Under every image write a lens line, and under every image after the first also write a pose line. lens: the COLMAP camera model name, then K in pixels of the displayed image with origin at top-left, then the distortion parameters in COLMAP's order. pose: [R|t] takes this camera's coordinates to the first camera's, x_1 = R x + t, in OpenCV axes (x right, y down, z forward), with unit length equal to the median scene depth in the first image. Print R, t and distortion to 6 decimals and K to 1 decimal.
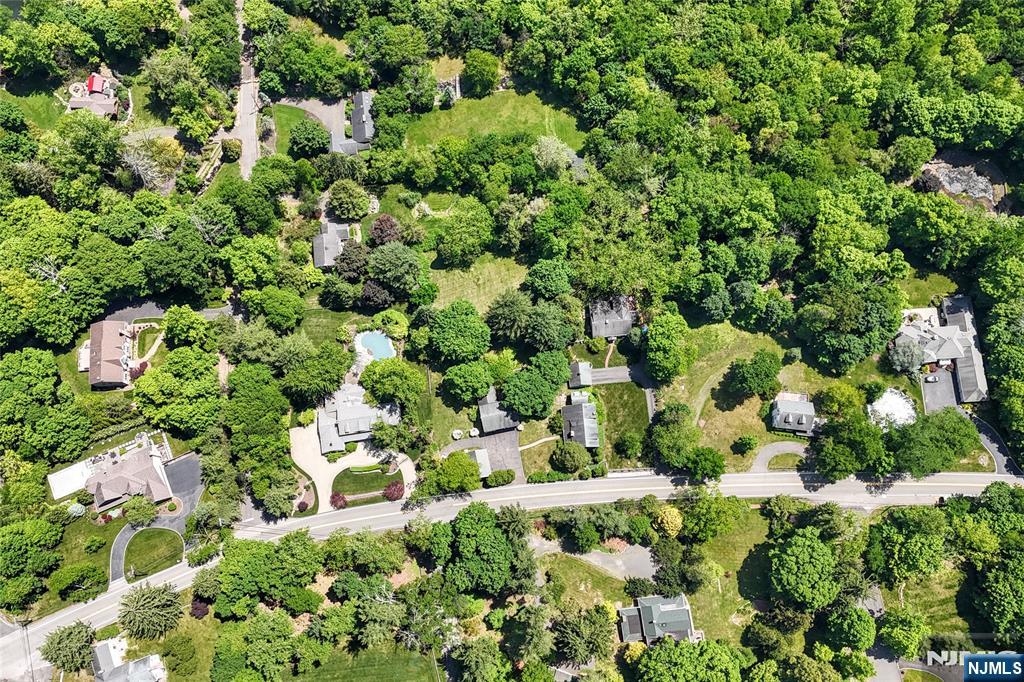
lens RADIAL K [[753.3, 0, 512.0], [0, 753.3, 341.0], [0, 0, 1]] dist [0.045155, -0.006401]
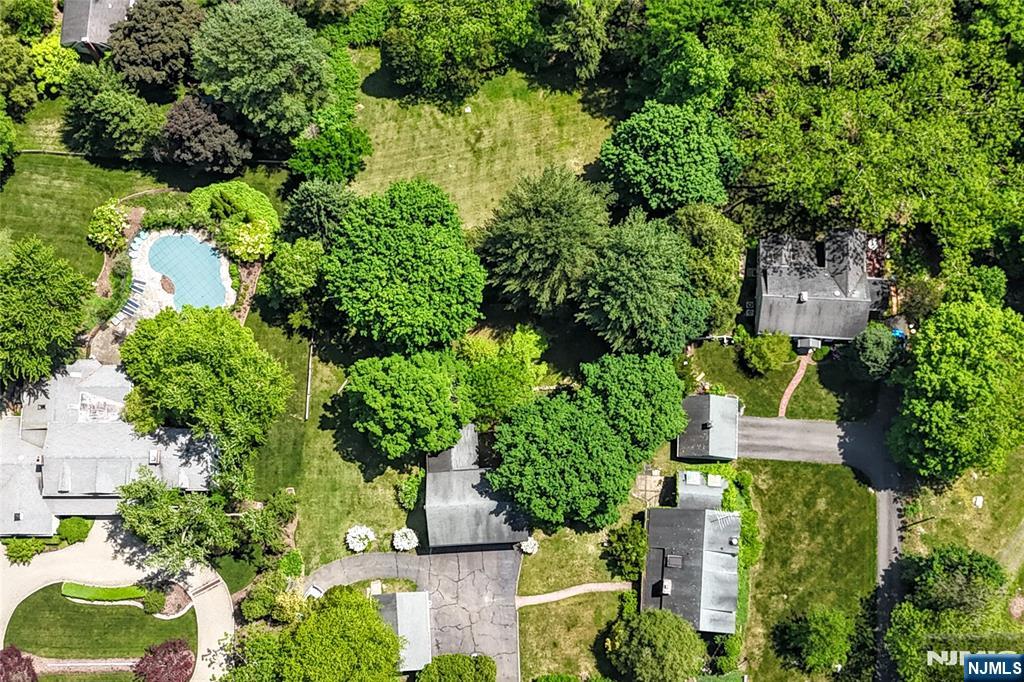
lens RADIAL K [[1343.3, 0, 512.0], [0, 1343.3, 341.0], [0, 0, 1]] dist [0.066536, -0.020280]
pose [[0.988814, 0.146529, -0.027869, 0.006331], [-0.145339, 0.988541, 0.040774, -0.010583], [0.033524, -0.036267, 0.998780, 0.340491]]
